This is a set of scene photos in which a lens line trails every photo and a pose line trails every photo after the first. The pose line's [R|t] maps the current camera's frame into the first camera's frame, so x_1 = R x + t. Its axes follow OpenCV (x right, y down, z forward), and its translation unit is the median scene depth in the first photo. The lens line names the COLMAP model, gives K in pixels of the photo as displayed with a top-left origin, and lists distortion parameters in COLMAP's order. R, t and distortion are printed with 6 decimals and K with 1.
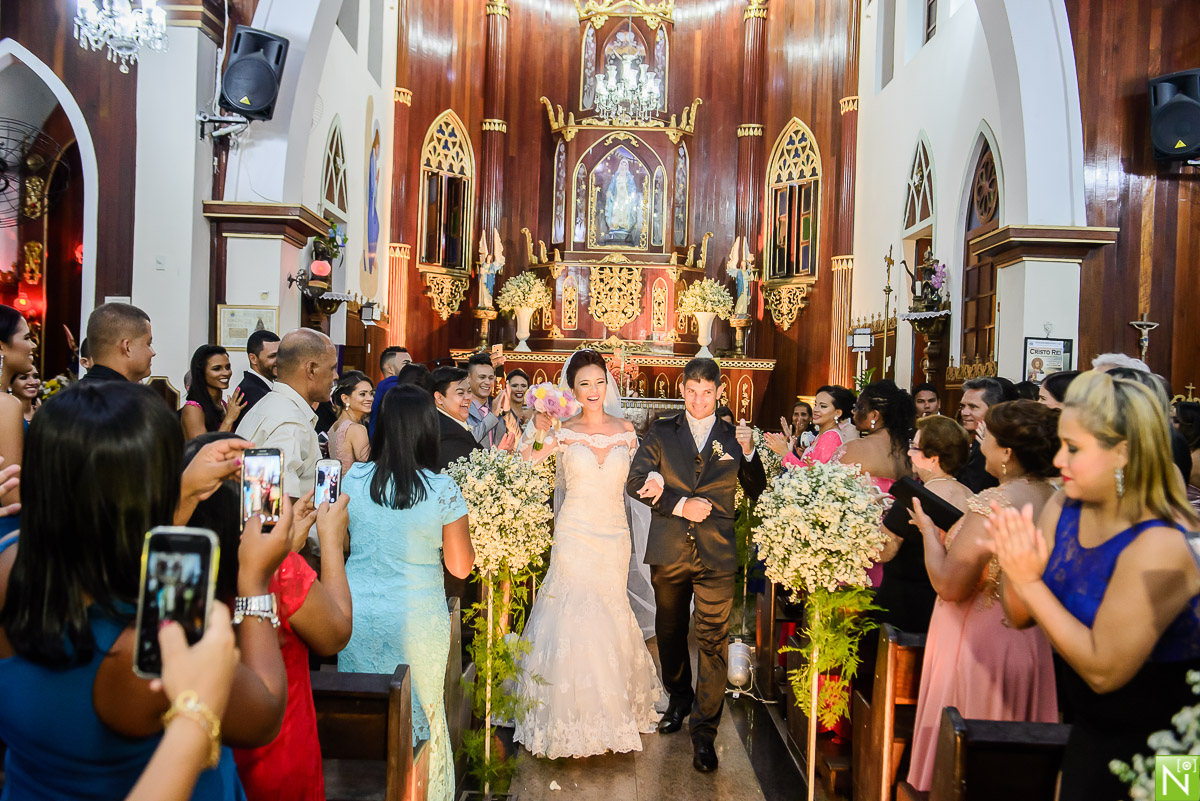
lens RADIAL K [[1183.1, 0, 592.3], [0, 1183.1, 401.5], [0, 0, 1]] dist [0.010653, 0.003236]
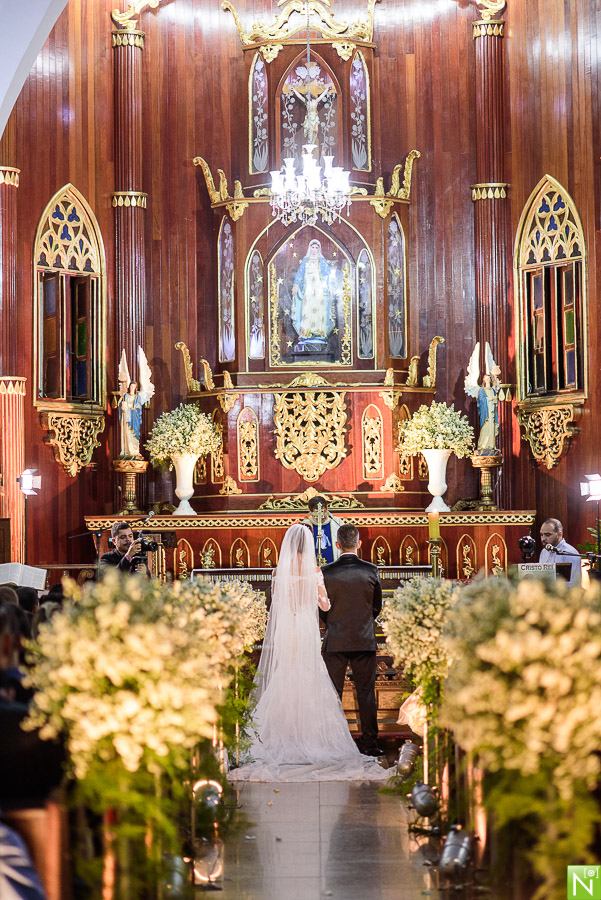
lens RADIAL K [[2742.1, 0, 300.5], [0, 2742.1, 450.0], [0, 0, 1]] dist [-0.048468, 1.412962]
pose [[0.998917, -0.046268, 0.004954, 0.004413], [0.046486, 0.997013, -0.061670, 0.023894], [-0.002086, 0.061833, 0.998084, -0.656384]]
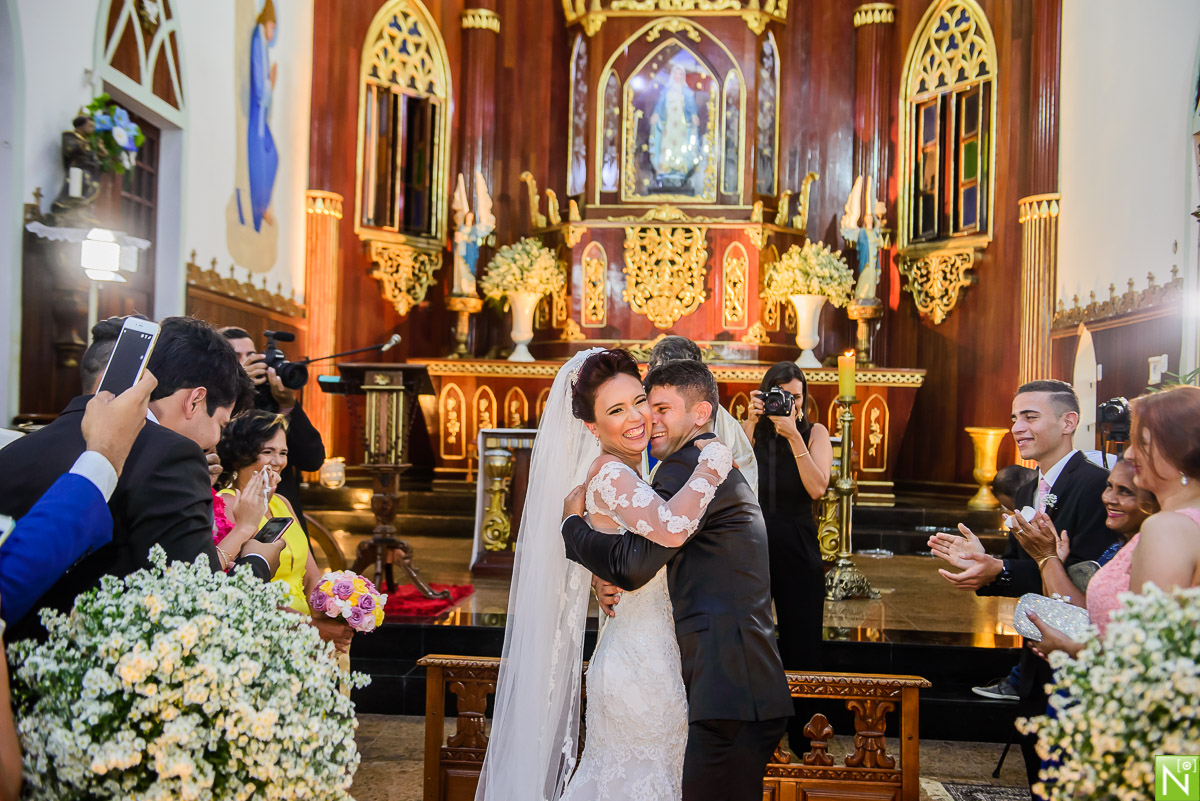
lens RADIAL K [[1261.6, 0, 584.3], [0, 1261.6, 396.6], [0, 0, 1]] dist [0.047259, 0.003447]
pose [[0.998231, -0.008356, -0.058857, 0.015218], [0.006535, 0.999496, -0.031059, -0.001695], [0.059087, 0.030620, 0.997783, 0.317907]]
